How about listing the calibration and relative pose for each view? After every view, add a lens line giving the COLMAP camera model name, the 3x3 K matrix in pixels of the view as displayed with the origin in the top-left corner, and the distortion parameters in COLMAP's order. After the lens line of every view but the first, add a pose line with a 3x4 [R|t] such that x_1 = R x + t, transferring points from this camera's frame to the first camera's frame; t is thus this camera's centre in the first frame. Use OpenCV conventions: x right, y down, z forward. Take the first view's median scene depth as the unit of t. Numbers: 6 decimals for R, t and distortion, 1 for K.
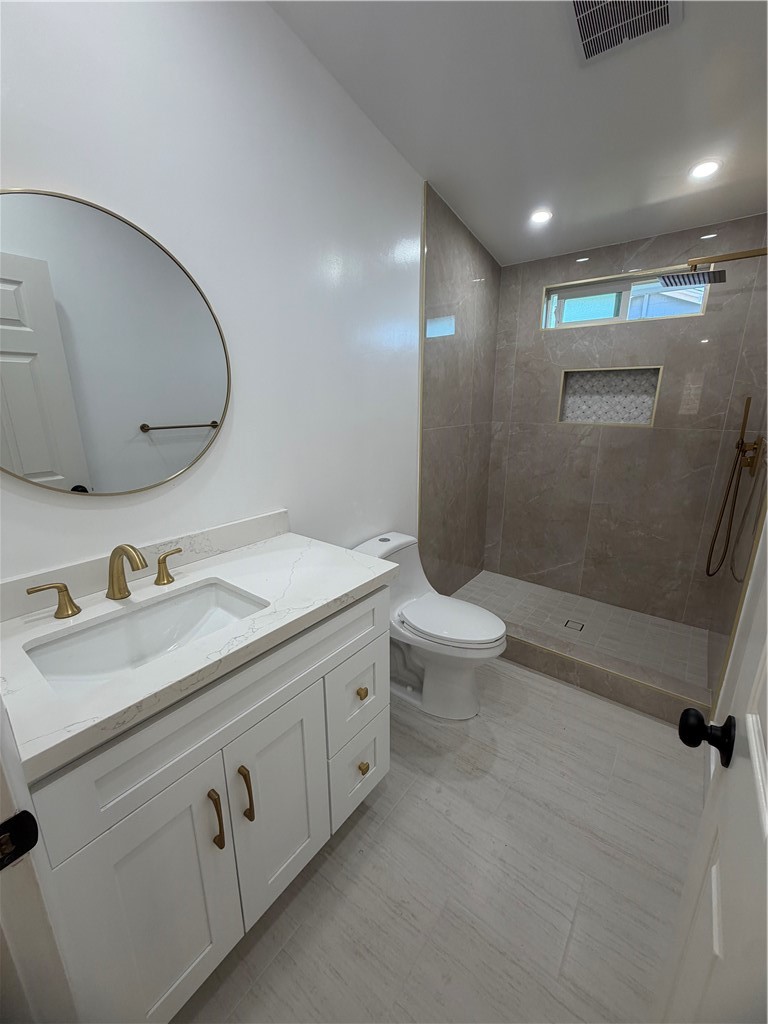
lens RADIAL K [[407.6, 0, 381.6], [0, 407.6, 508.9], [0, 0, 1]] dist [0.001281, -0.000799]
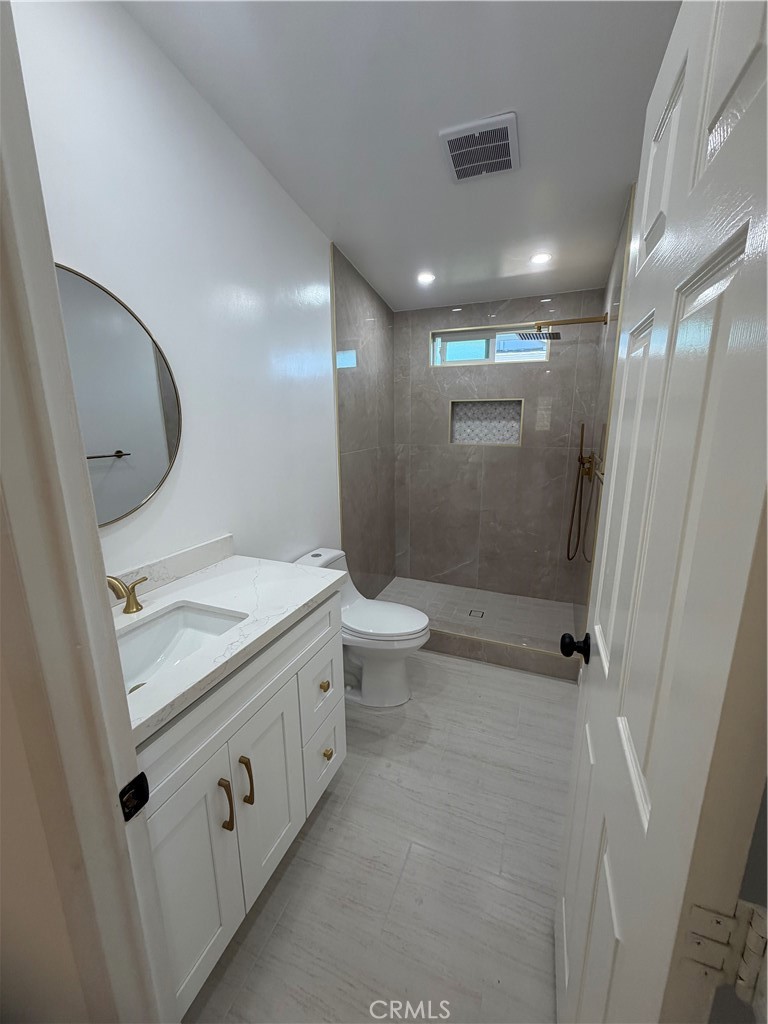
lens RADIAL K [[406.7, 0, 384.8], [0, 406.7, 509.1], [0, 0, 1]] dist [0.006446, -0.000554]
pose [[0.963692, -0.064259, 0.259169, -0.074847], [0.074975, 0.996682, -0.031668, 0.000175], [-0.256275, 0.049950, 0.965313, -0.092291]]
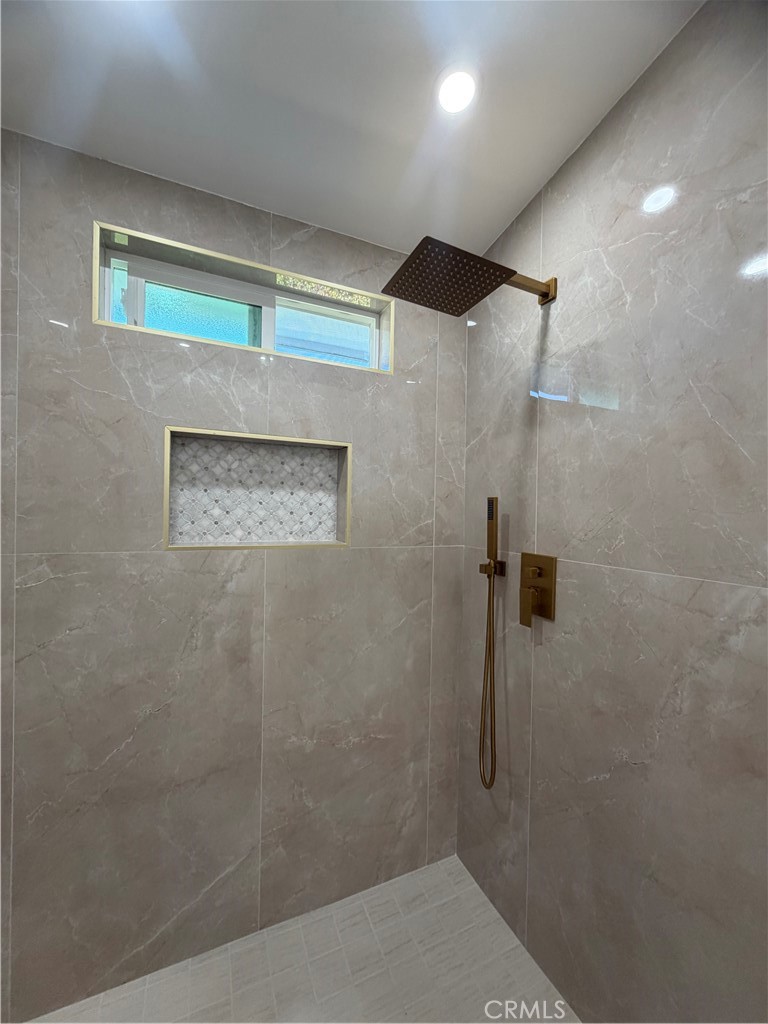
lens RADIAL K [[407.6, 0, 382.1], [0, 407.6, 514.6], [0, 0, 1]] dist [0.001281, -0.000799]
pose [[0.453428, 0.003996, 0.891284, 0.183359], [0.214961, 0.969981, -0.113707, -0.169520], [-0.864983, 0.243149, 0.438957, 0.703632]]
